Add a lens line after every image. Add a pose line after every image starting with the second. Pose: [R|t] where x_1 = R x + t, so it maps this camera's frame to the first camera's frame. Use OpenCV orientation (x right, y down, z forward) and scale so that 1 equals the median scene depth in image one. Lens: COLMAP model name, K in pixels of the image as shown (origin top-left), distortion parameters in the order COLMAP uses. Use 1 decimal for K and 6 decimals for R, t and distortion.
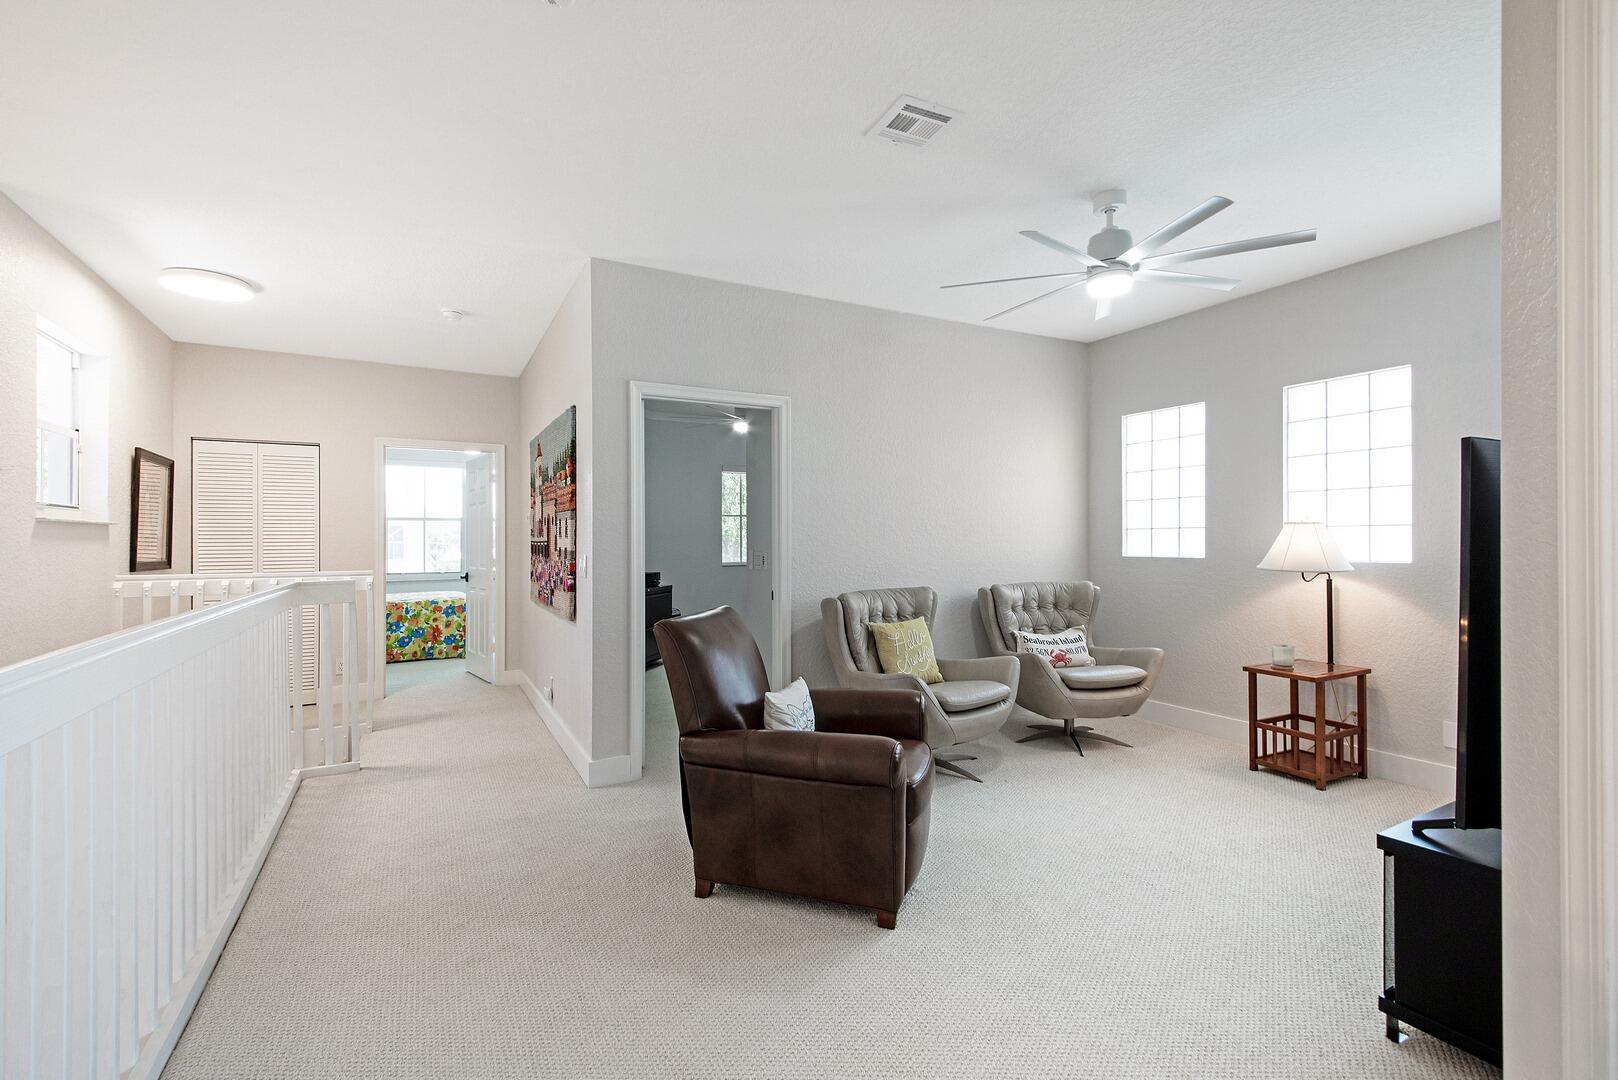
lens RADIAL K [[700.2, 0, 809.0], [0, 700.2, 540.0], [0, 0, 1]] dist [-0.000692, -0.000180]
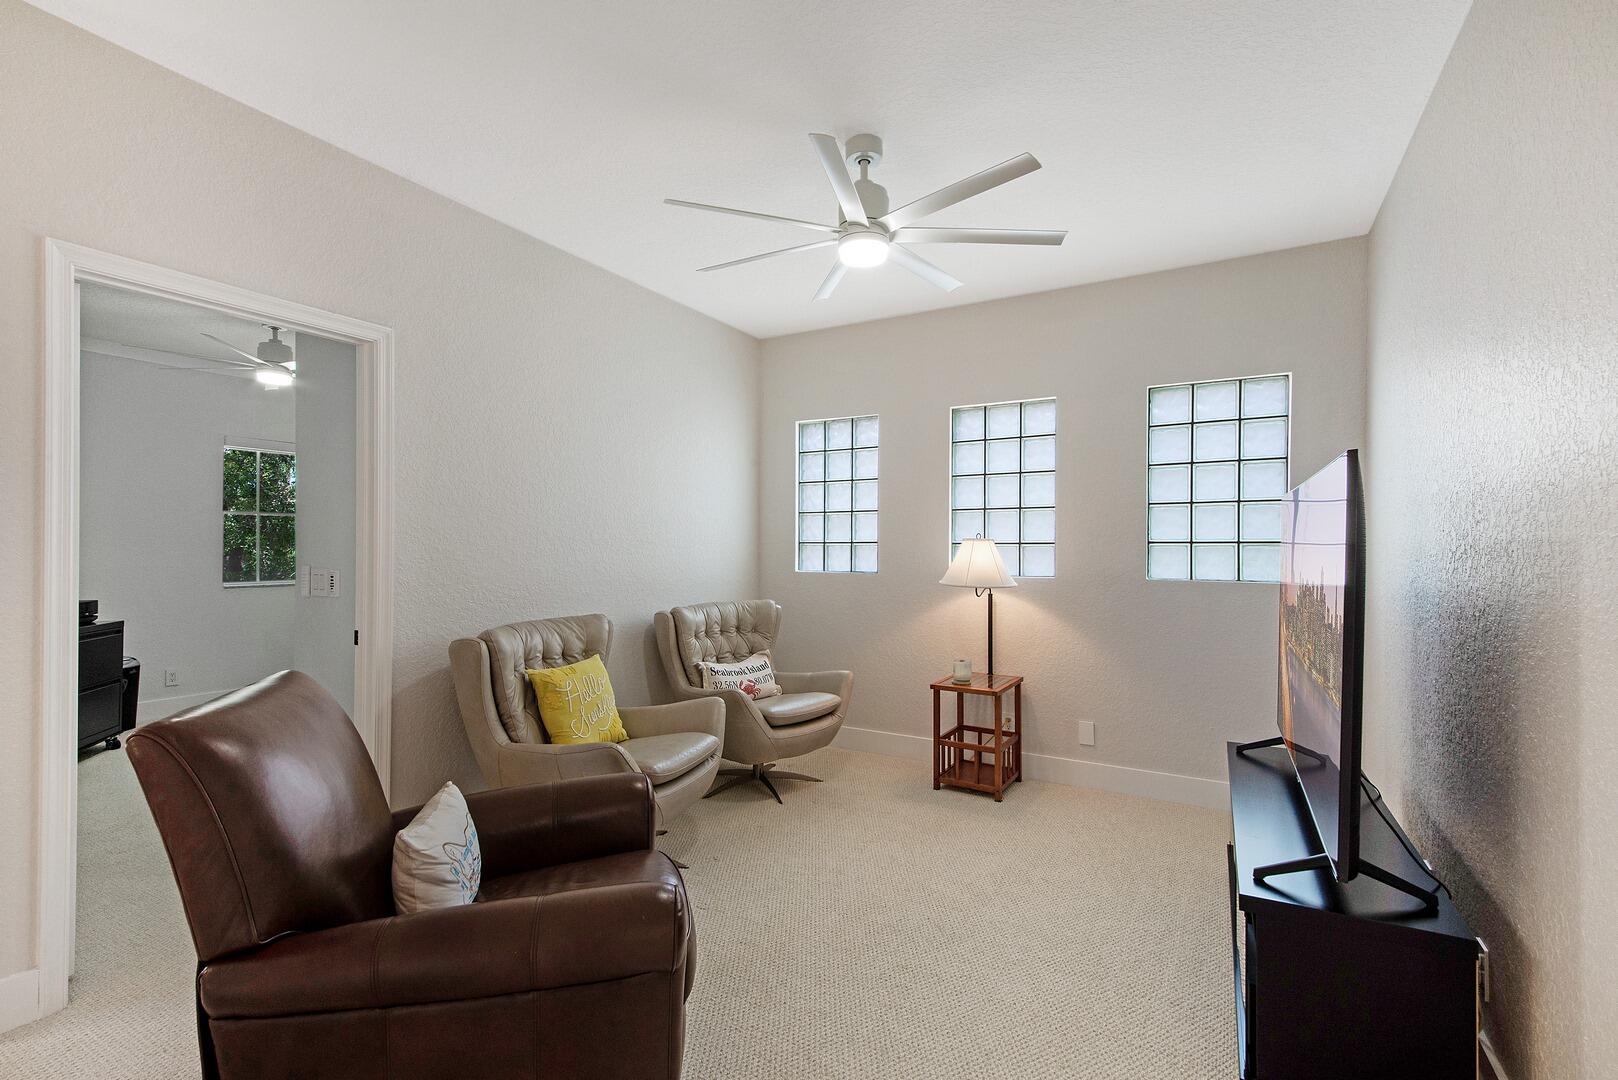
lens RADIAL K [[725.1, 0, 811.7], [0, 725.1, 553.0], [0, 0, 1]] dist [0.005059, -0.000587]
pose [[0.839734, 0.008773, 0.542927, -0.068538], [-0.013069, 0.999906, 0.004056, -0.005308], [-0.542841, -0.010501, 0.839770, 0.233681]]
